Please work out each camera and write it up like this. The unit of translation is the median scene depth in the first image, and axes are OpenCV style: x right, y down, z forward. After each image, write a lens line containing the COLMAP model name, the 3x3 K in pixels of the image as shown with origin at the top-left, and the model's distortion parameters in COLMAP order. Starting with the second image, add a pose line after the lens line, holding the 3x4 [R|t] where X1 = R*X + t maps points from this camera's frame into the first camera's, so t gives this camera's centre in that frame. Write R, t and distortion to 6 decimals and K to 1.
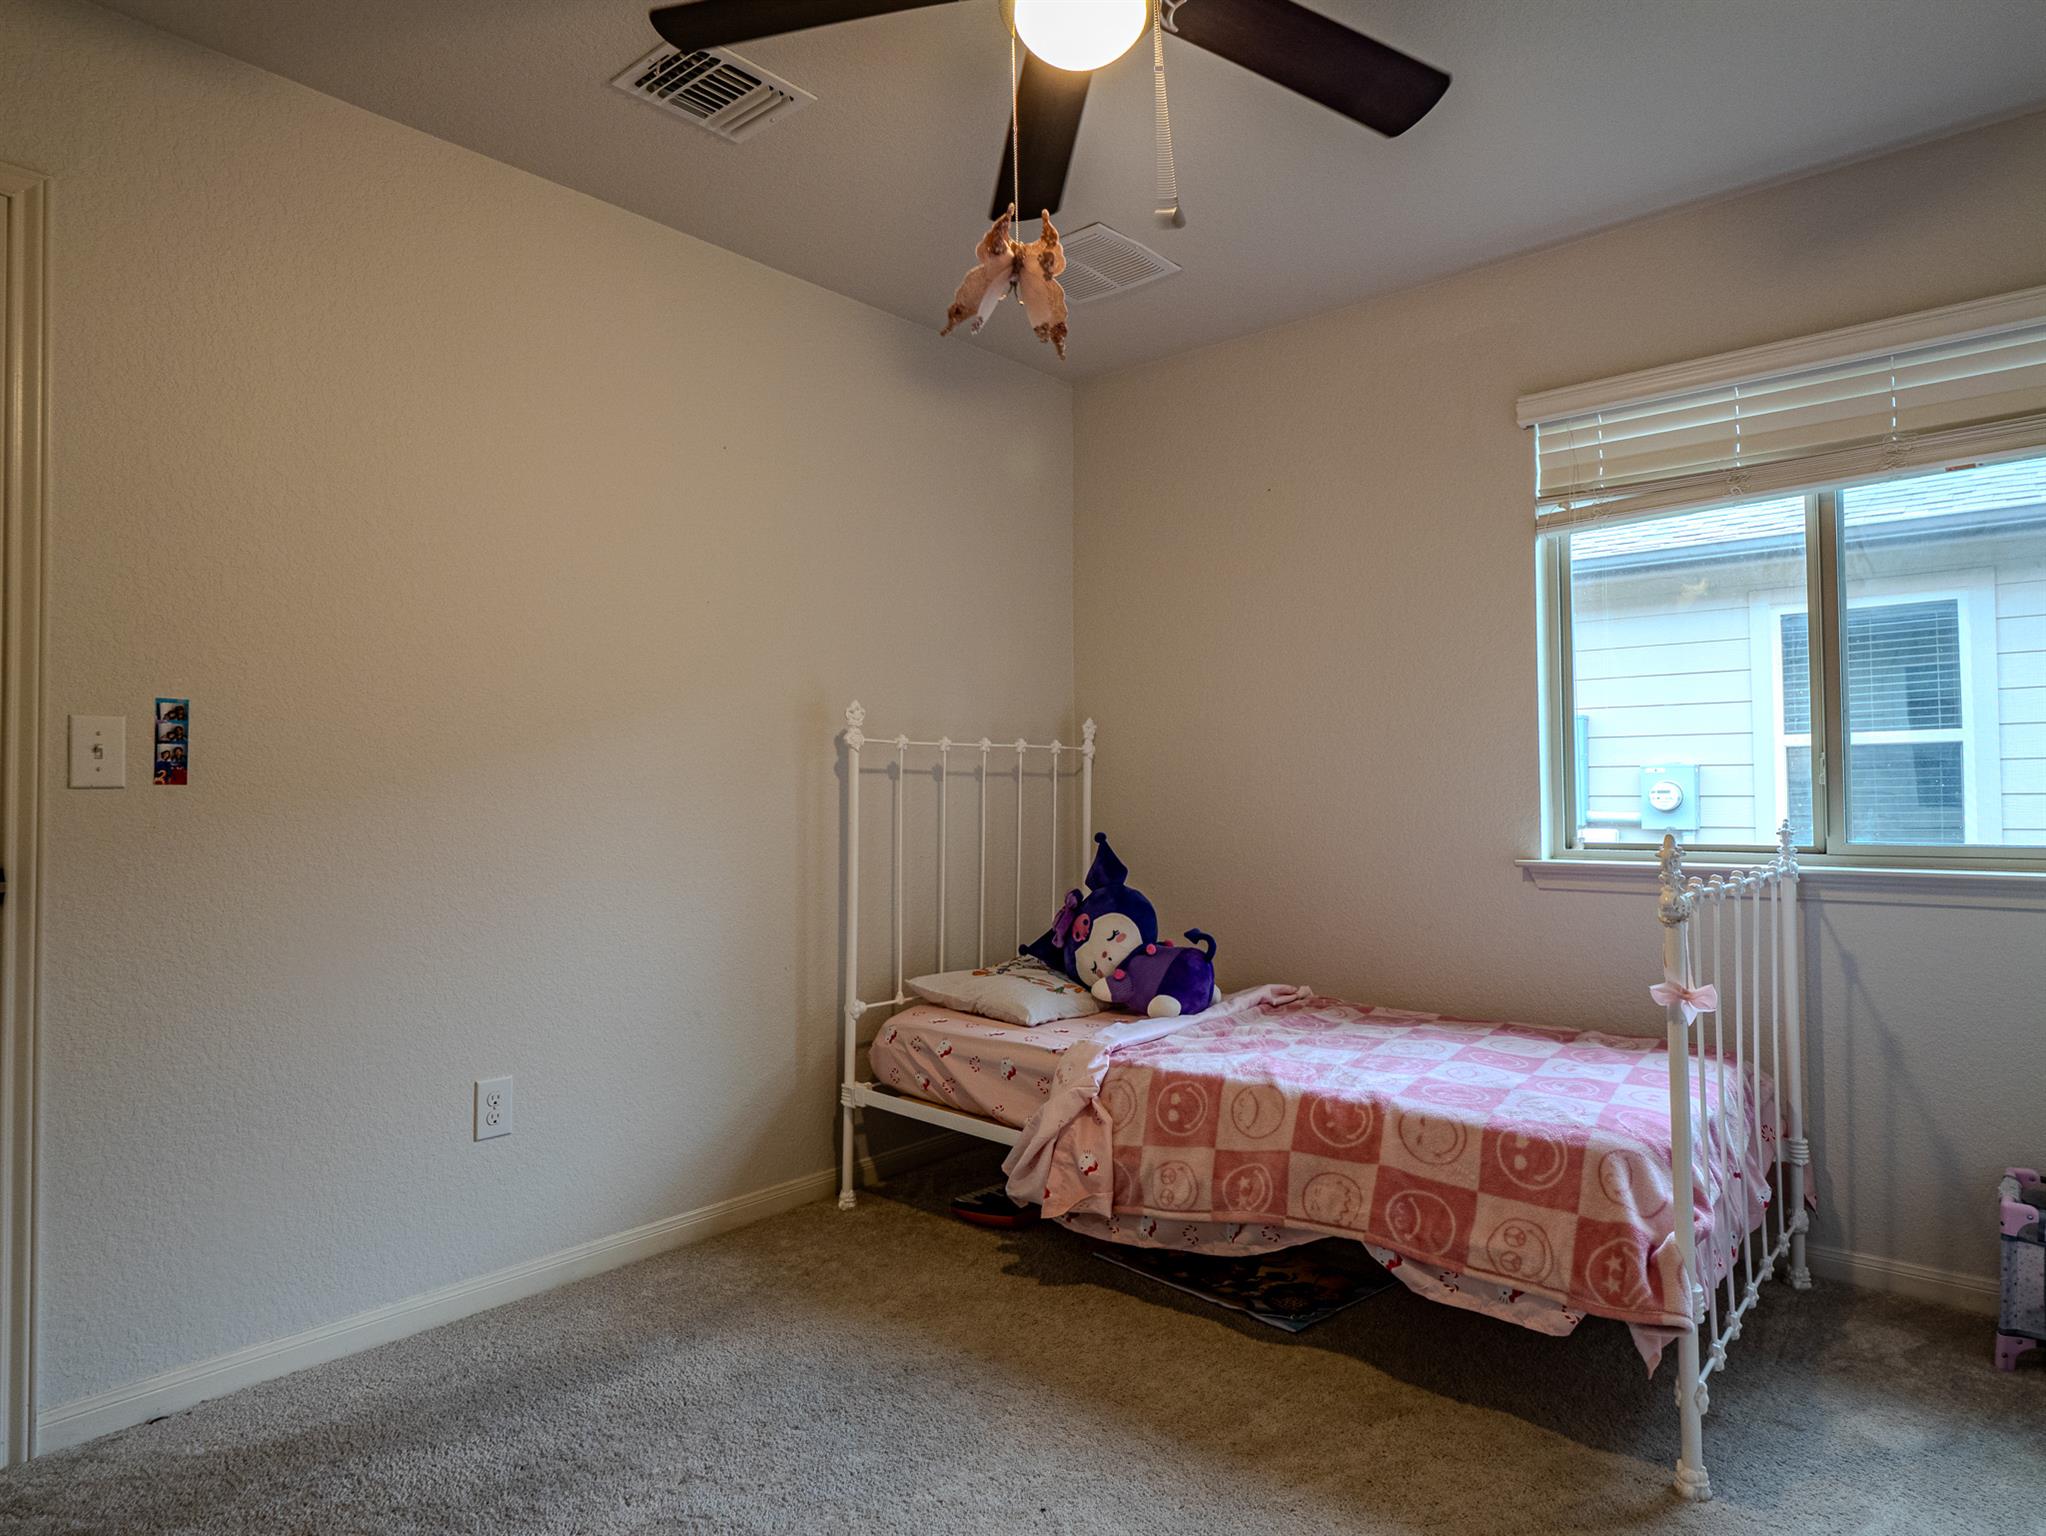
lens RADIAL K [[1230.3, 0, 1010.5], [0, 1230.3, 781.8], [0, 0, 1]] dist [-0.000411, -0.002119]
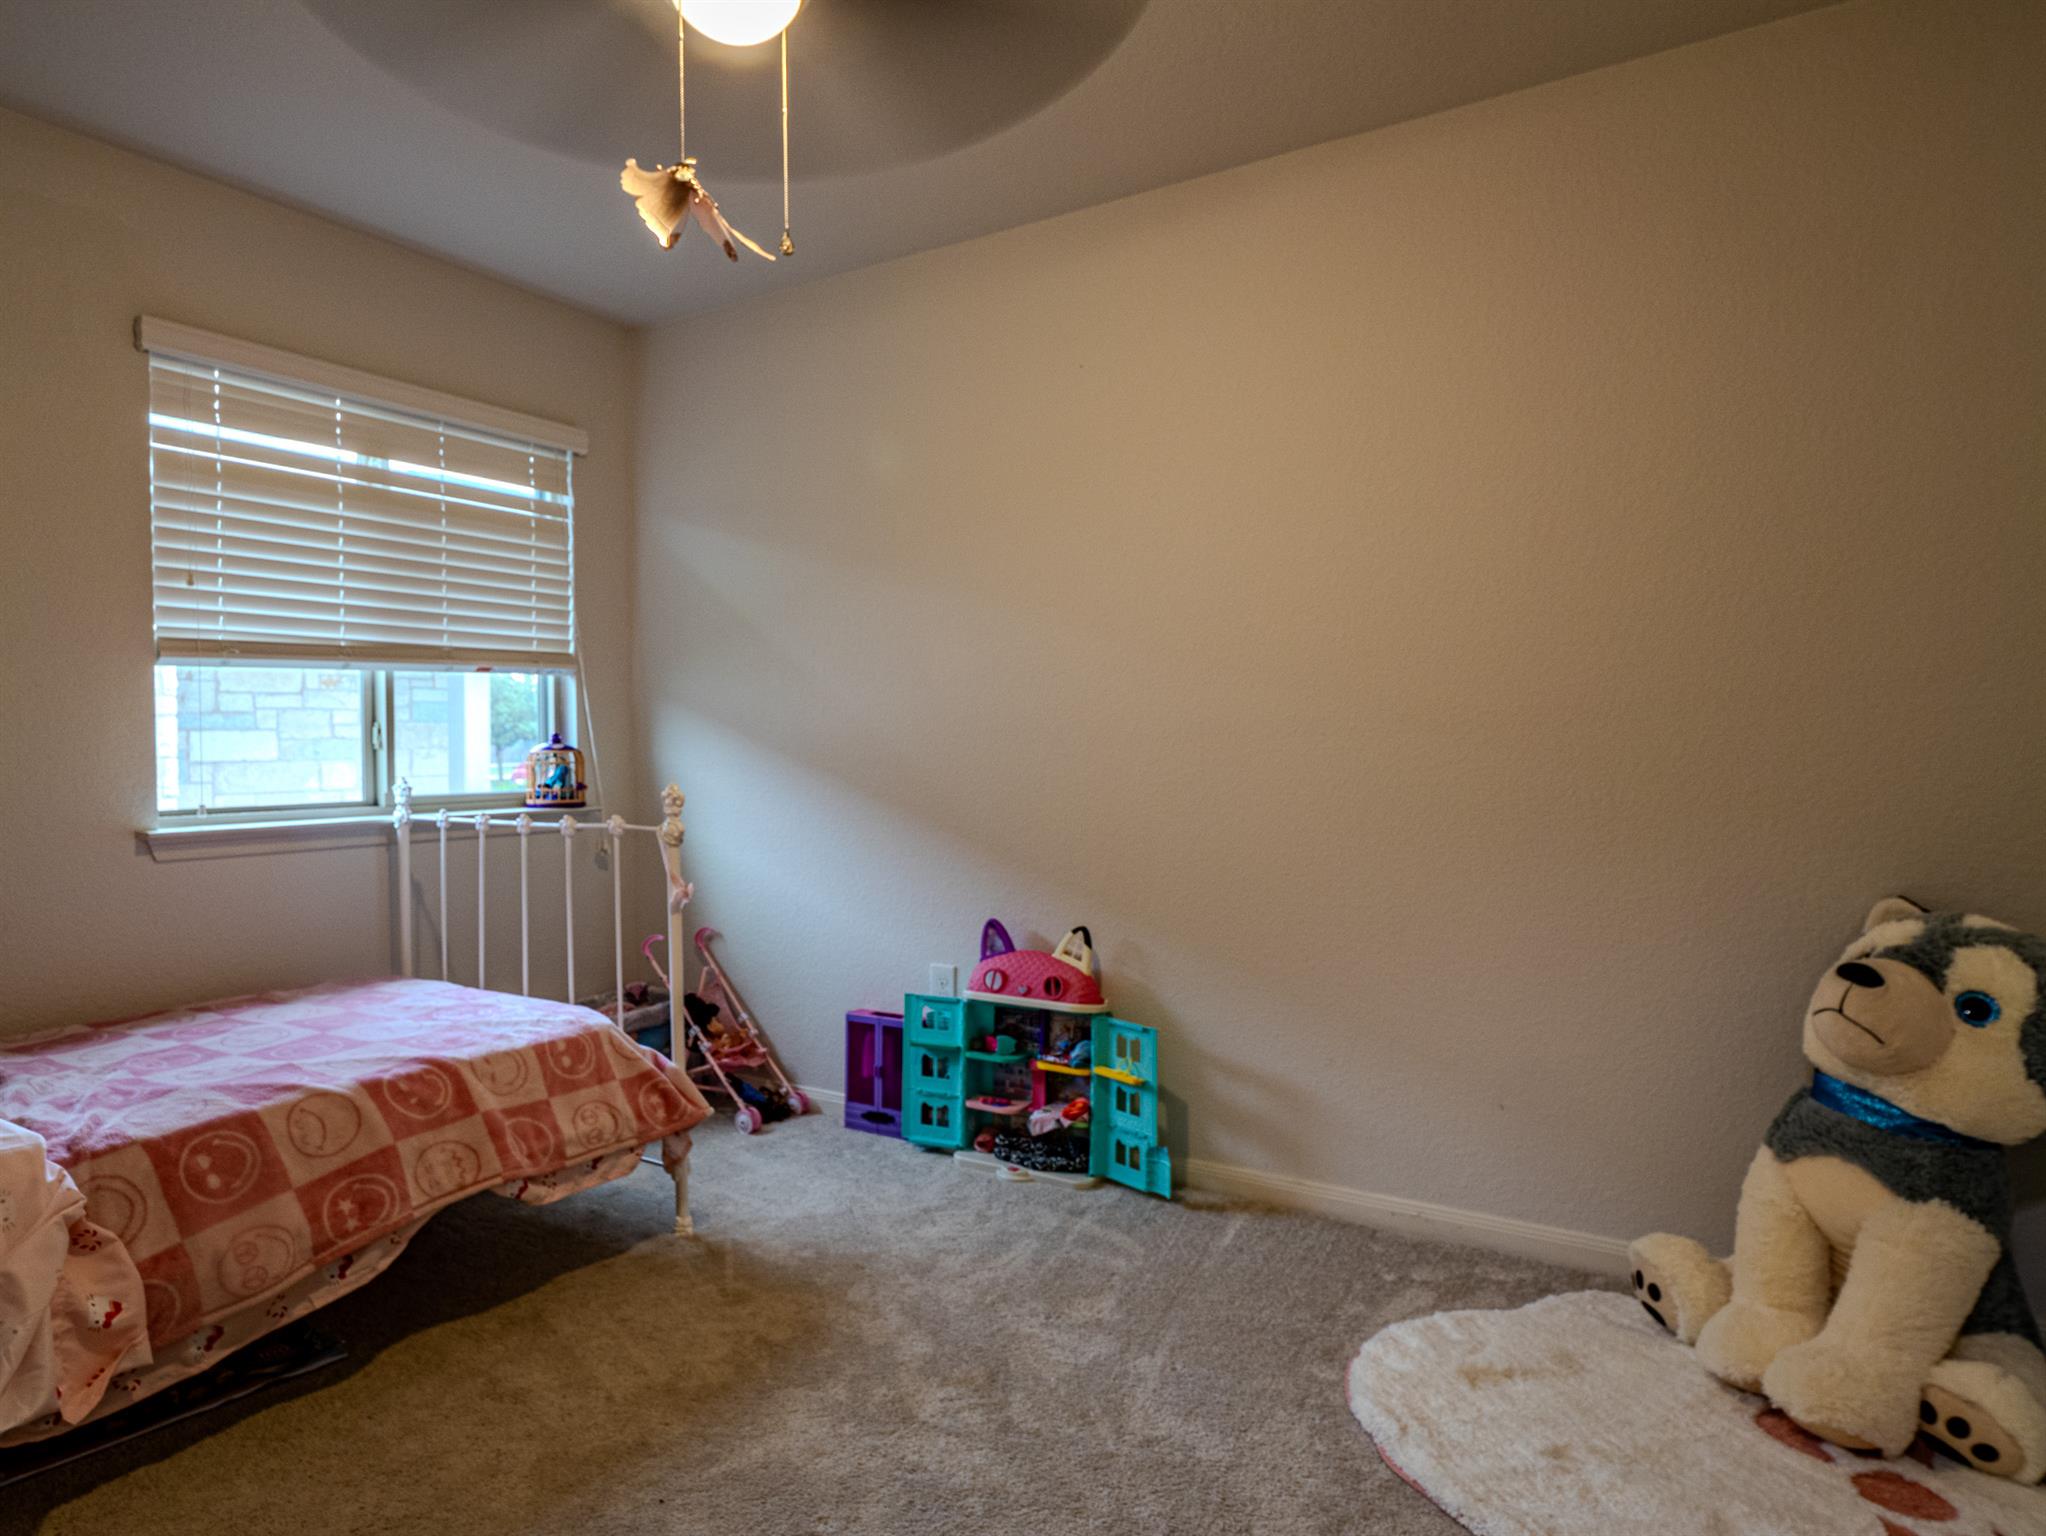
lens RADIAL K [[1230.3, 0, 1011.4], [0, 1230.3, 753.6], [0, 0, 1]] dist [-0.000411, -0.002119]
pose [[-0.167541, -0.003617, 0.985858, -0.776201], [-0.001114, 0.999993, 0.003480, 0.003789], [-0.985864, -0.000515, -0.167544, 0.711489]]
